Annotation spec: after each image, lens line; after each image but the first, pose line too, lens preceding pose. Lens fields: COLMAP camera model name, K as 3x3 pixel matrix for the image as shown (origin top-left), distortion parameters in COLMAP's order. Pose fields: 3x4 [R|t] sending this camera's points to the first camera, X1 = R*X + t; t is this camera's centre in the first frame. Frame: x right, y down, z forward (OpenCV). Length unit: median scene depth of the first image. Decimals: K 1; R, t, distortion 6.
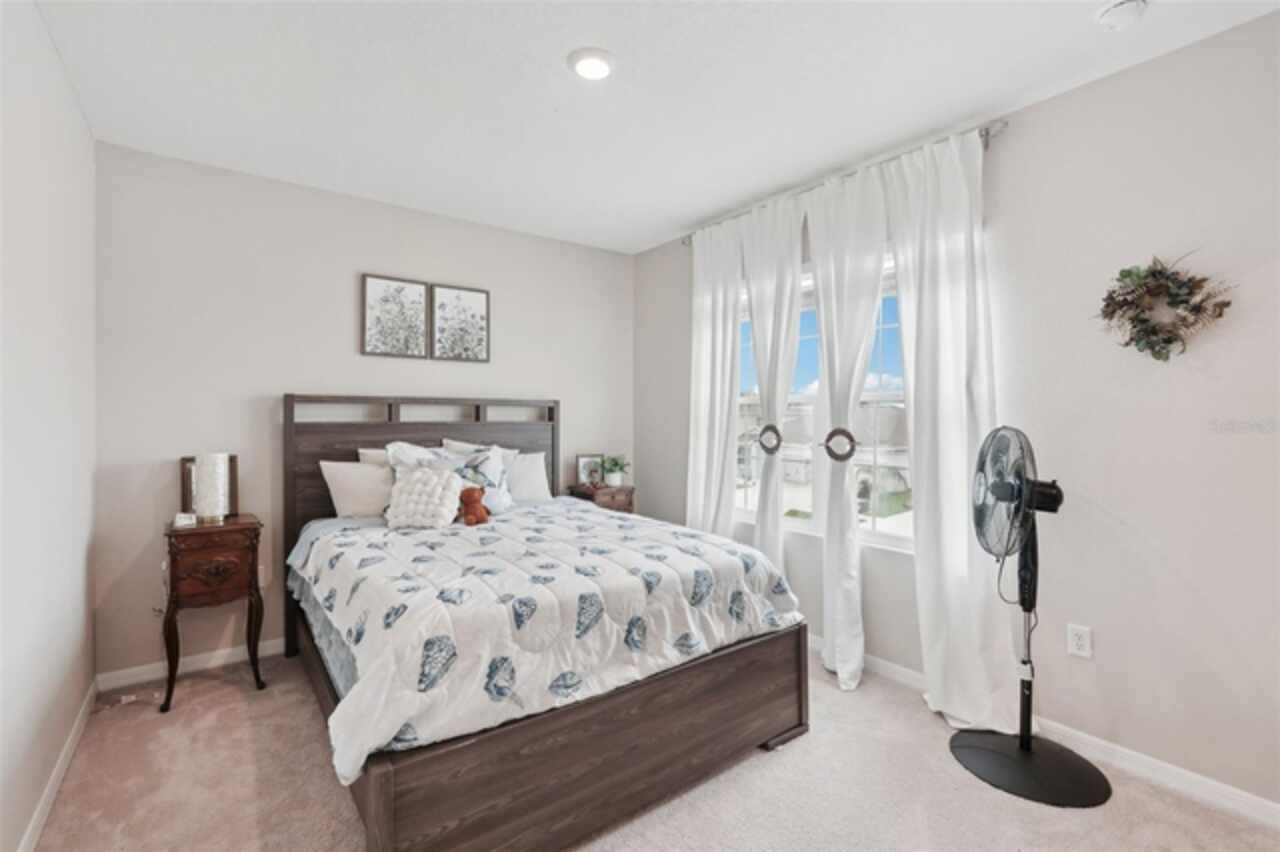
lens RADIAL K [[570.4, 0, 641.7], [0, 570.4, 418.8], [0, 0, 1]] dist [-0.002362, -0.000001]
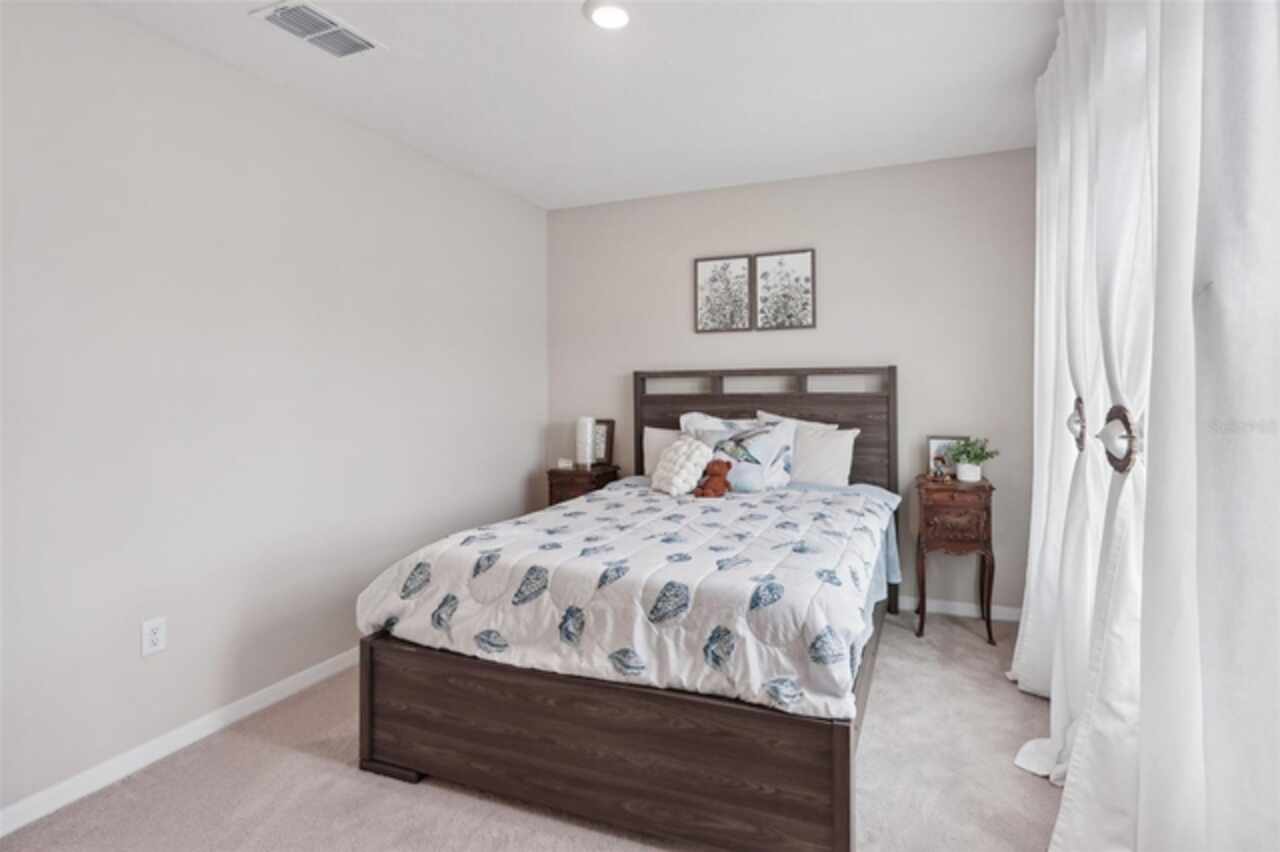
lens RADIAL K [[596.4, 0, 639.6], [0, 596.4, 394.6], [0, 0, 1]] dist [-0.000740, 0.000047]
pose [[0.532894, 0.000482, -0.846182, 0.457255], [0.007573, 0.999957, 0.005339, 0.000194], [0.846148, -0.009253, 0.532867, 0.307846]]
